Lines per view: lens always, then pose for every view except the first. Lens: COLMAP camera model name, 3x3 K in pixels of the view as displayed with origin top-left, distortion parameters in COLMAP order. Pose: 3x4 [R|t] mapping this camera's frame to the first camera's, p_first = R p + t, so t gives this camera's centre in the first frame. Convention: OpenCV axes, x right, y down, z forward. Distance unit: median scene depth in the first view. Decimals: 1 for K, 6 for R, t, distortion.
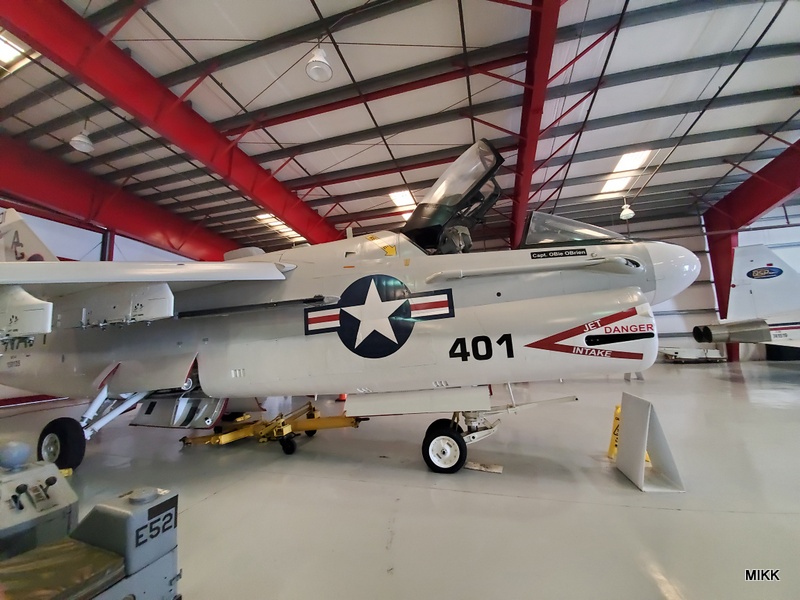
lens RADIAL K [[321.4, 0, 399.6], [0, 321.4, 296.2], [0, 0, 1]] dist [-0.011101, -0.001269]
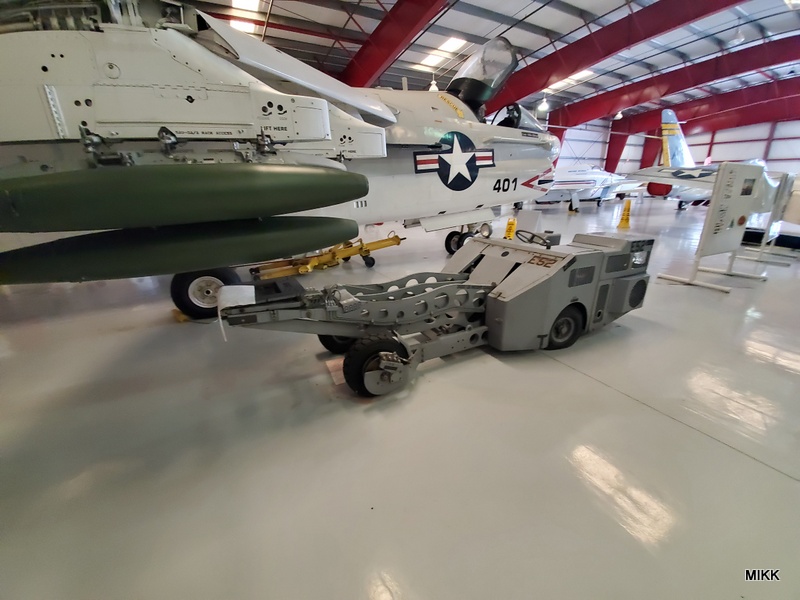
lens RADIAL K [[321.4, 0, 395.9], [0, 321.4, 302.4], [0, 0, 1]] dist [-0.011101, -0.001269]
pose [[0.703958, -0.218133, 0.675915, -1.489949], [-0.098282, 0.912596, 0.396875, 0.095232], [-0.703409, -0.345814, 0.620990, 0.029236]]
